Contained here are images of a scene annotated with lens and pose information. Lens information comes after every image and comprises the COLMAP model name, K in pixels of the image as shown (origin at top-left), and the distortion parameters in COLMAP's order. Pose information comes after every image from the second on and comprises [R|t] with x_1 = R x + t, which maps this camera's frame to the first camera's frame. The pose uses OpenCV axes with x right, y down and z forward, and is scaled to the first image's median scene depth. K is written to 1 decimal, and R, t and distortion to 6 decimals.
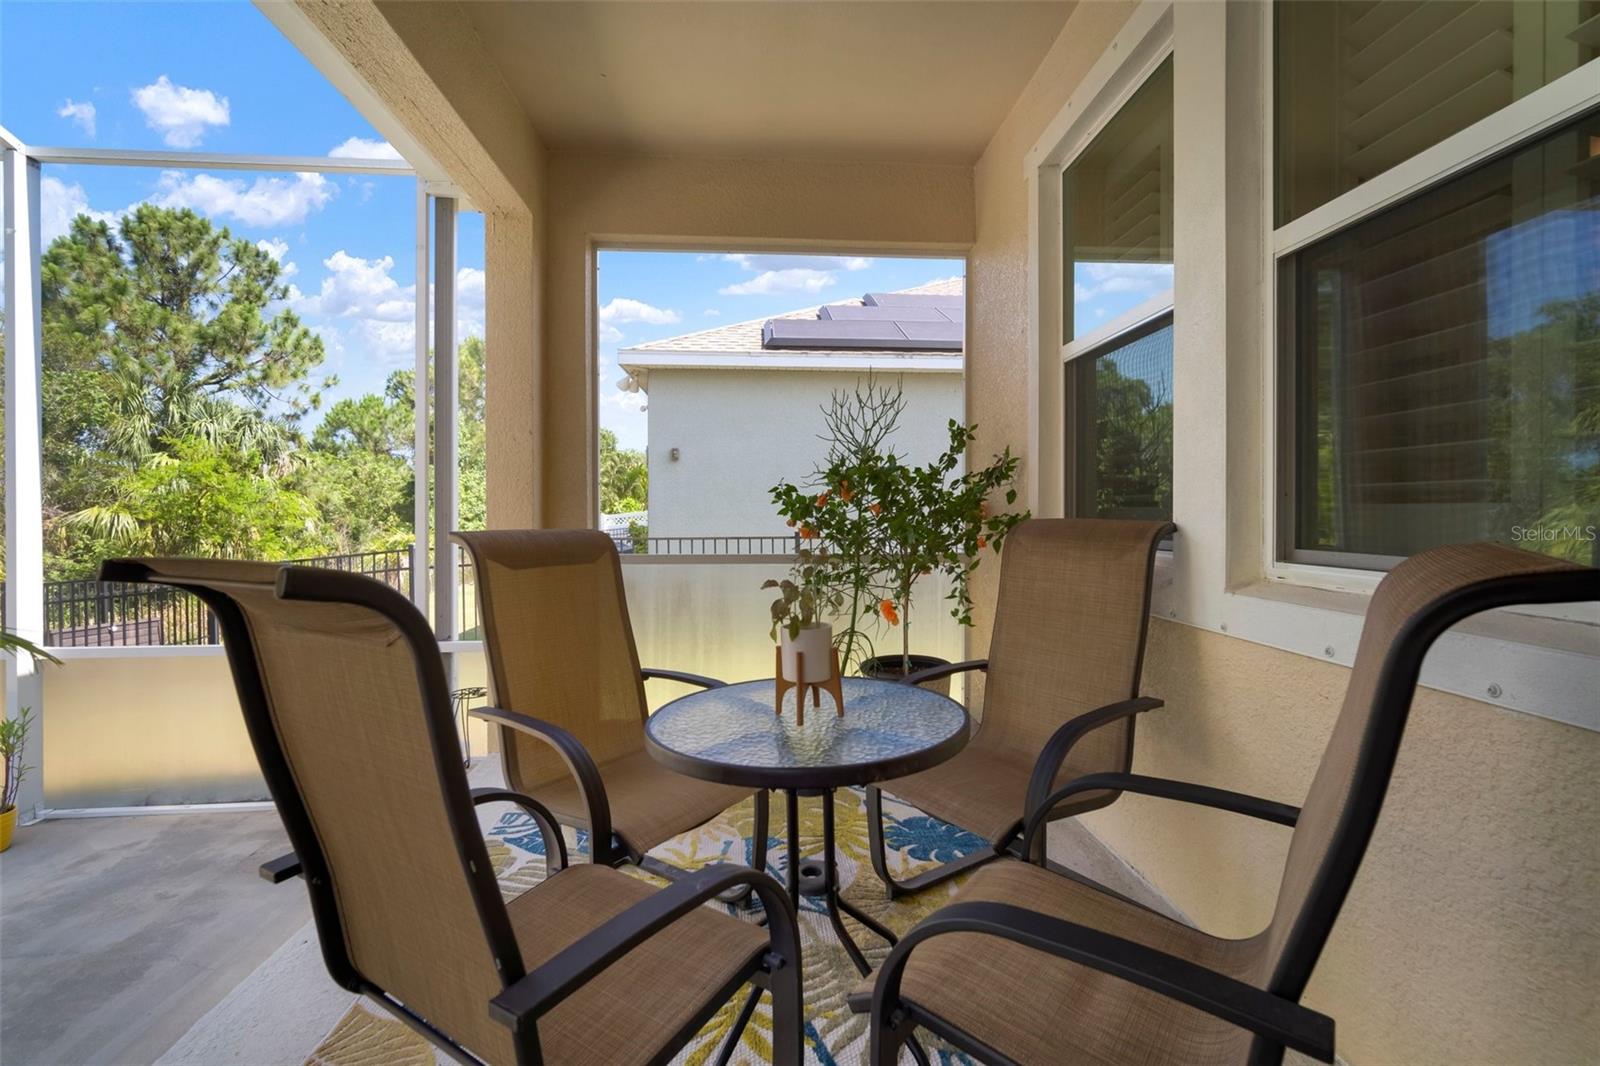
lens RADIAL K [[704.4, 0, 797.1], [0, 704.4, 519.9], [0, 0, 1]] dist [-0.005207, 0.000157]
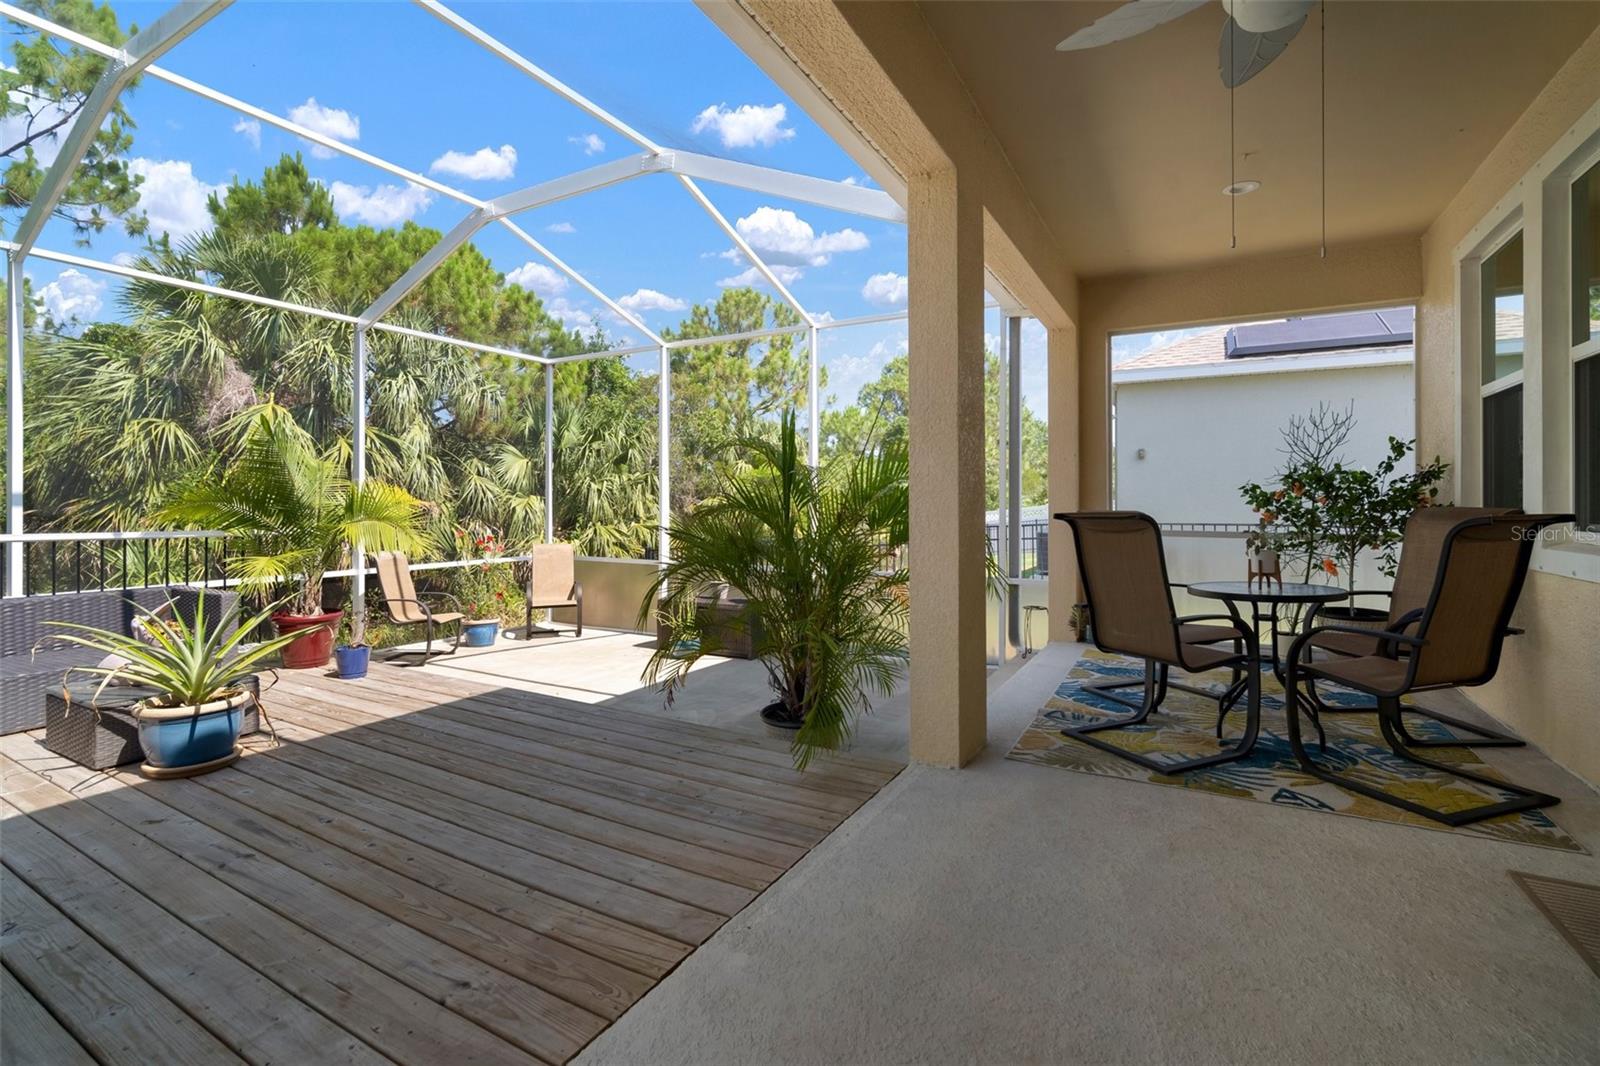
lens RADIAL K [[711.4, 0, 801.5], [0, 711.4, 498.7], [0, 0, 1]] dist [-0.008335, 0.001109]
pose [[0.837235, 0.000155, -0.546843, 0.006879], [-0.009290, 0.999860, -0.013940, 0.010195], [0.546764, 0.016752, 0.837119, -0.759322]]
